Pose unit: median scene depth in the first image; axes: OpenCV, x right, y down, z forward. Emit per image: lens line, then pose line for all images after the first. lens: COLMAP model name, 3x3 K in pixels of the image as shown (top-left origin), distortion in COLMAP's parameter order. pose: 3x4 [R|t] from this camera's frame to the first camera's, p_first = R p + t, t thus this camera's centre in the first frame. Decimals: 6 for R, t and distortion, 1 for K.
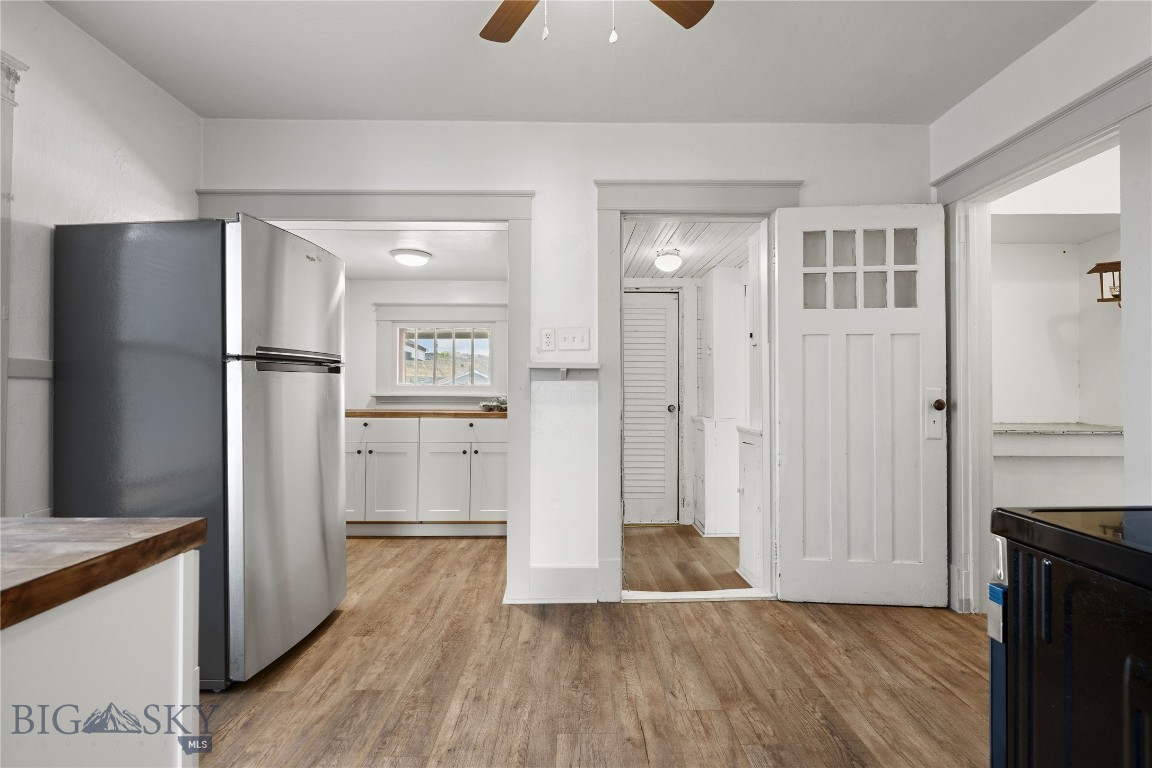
lens RADIAL K [[483.2, 0, 569.3], [0, 483.2, 380.7], [0, 0, 1]] dist [-0.002179, -0.000702]
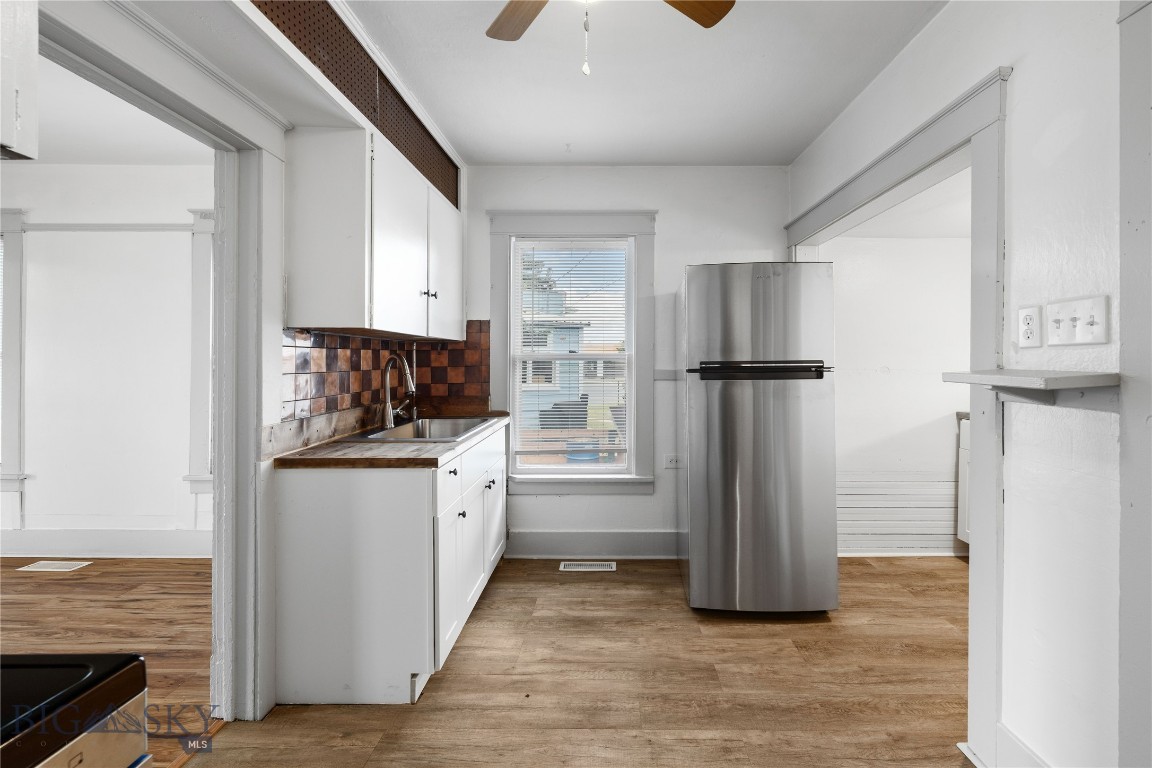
lens RADIAL K [[483.2, 0, 596.0], [0, 483.2, 357.2], [0, 0, 1]] dist [-0.002179, -0.000702]
pose [[-0.003314, -0.011780, -0.999925, 0.508763], [0.019448, 0.999741, -0.011842, -0.055471], [0.999805, -0.019486, -0.003084, 0.533873]]
